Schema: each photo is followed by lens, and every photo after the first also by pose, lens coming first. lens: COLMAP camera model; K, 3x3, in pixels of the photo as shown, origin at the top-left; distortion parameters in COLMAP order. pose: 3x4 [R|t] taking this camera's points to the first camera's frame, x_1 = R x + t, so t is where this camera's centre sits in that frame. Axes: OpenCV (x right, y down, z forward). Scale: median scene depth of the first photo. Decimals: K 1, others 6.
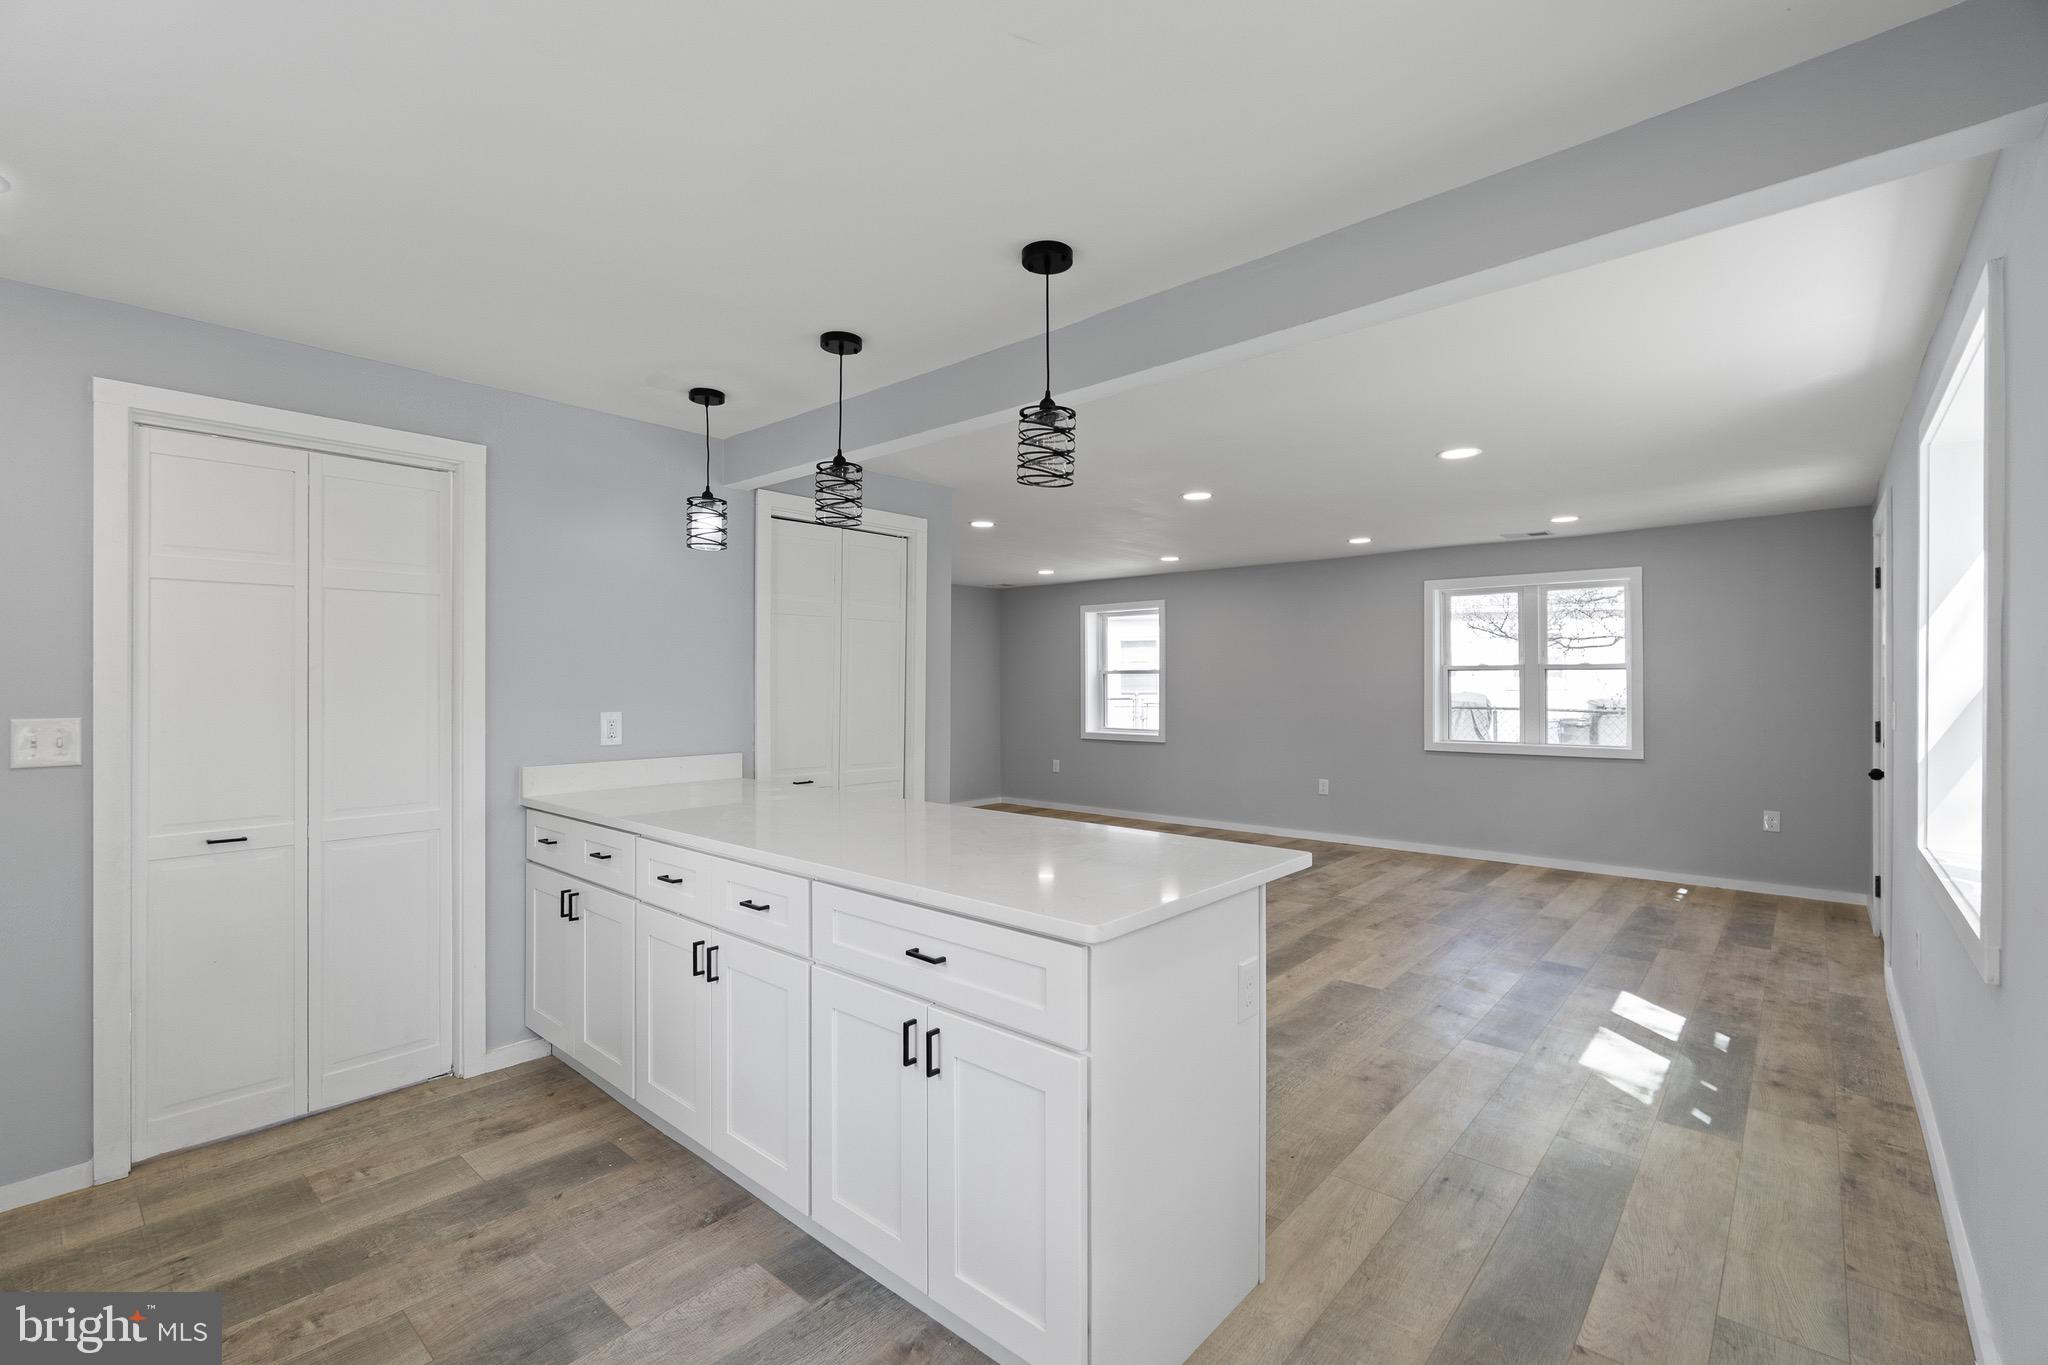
lens RADIAL K [[910.5, 0, 1023.7], [0, 910.5, 673.8], [0, 0, 1]] dist [-0.005767, 0.000922]
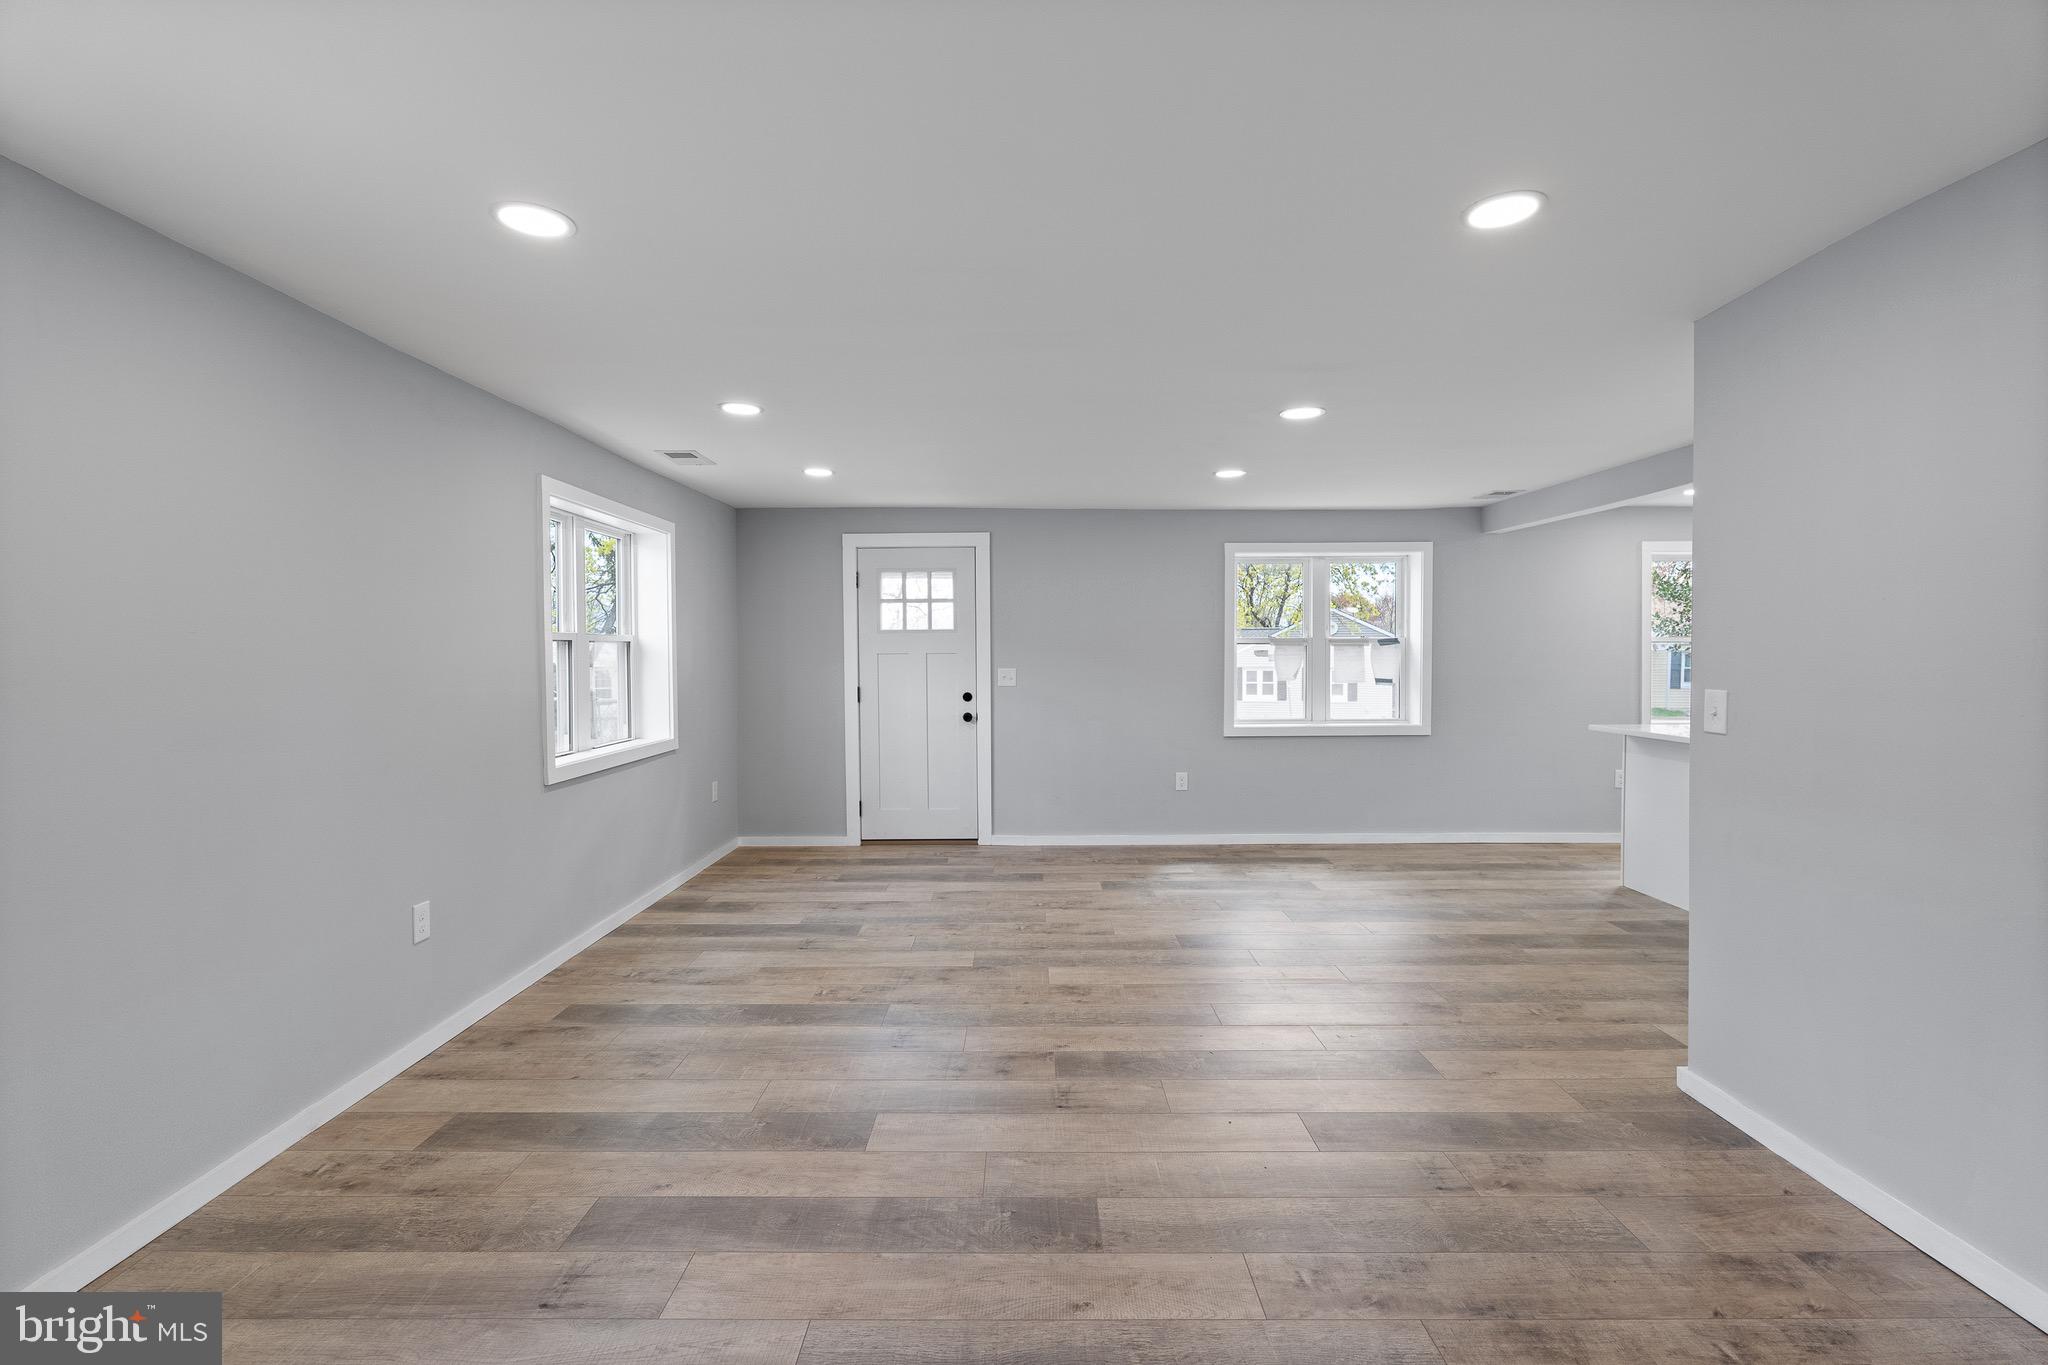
lens RADIAL K [[910.5, 0, 1020.7], [0, 910.5, 680.0], [0, 0, 1]] dist [-0.005767, 0.000922]
pose [[-0.653806, -0.017535, 0.756459, -0.399992], [-0.001274, 0.999756, 0.022073, 0.020201], [-0.756661, 0.013467, -0.653669, 2.844658]]
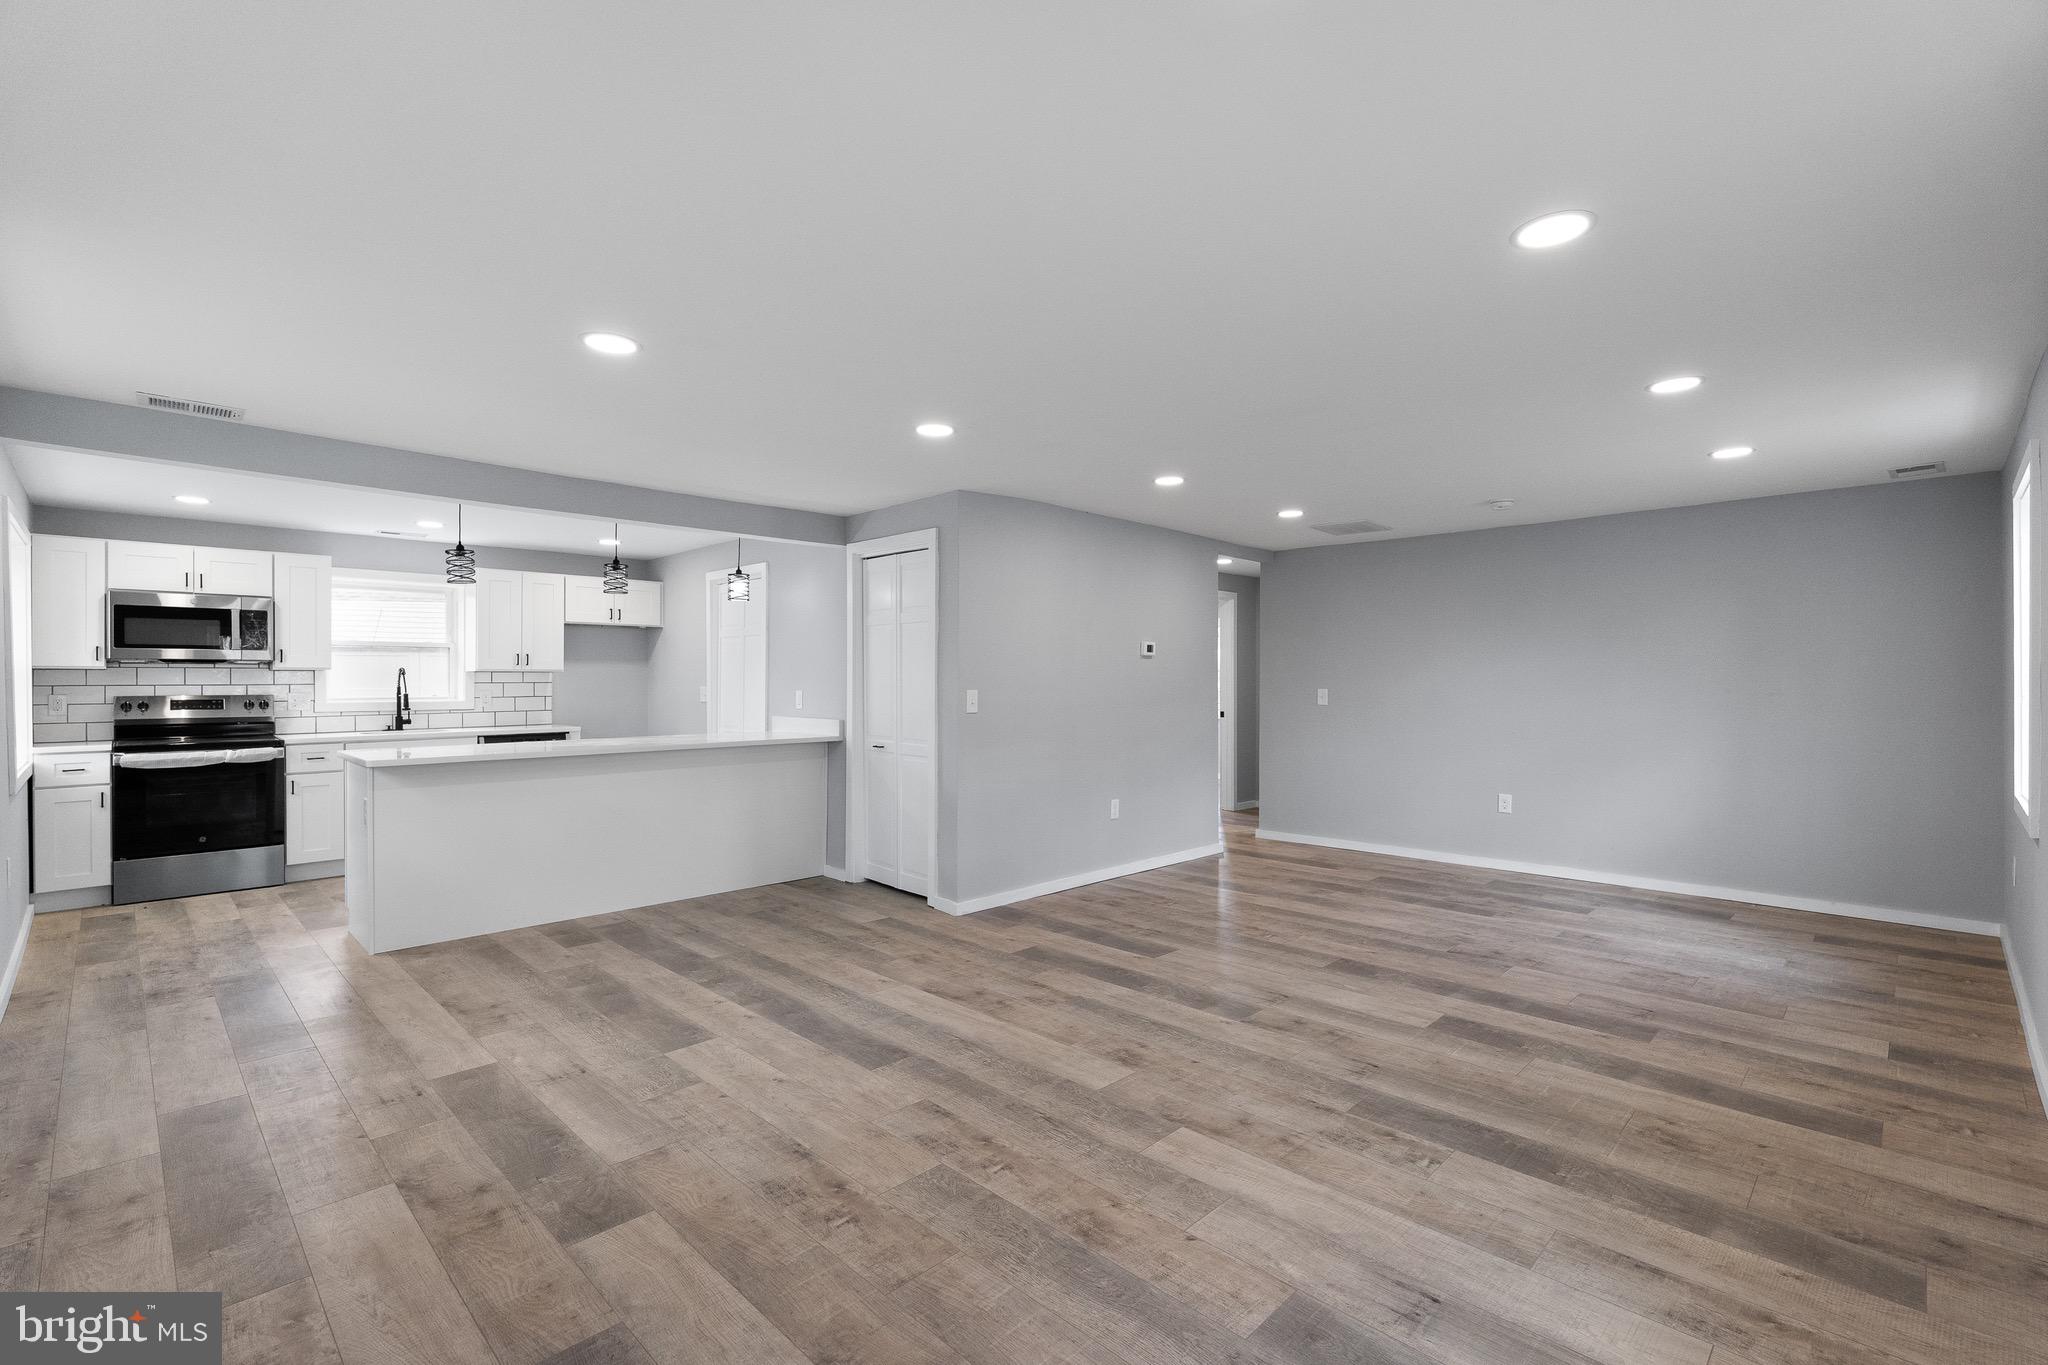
lens RADIAL K [[910.5, 0, 1020.2], [0, 910.5, 684.2], [0, 0, 1]] dist [-0.005767, 0.000922]
pose [[-0.065576, 0.005357, -0.997833, 1.623653], [0.009083, 0.999947, 0.004772, 0.029392], [0.997806, -0.008750, -0.065621, 1.899889]]
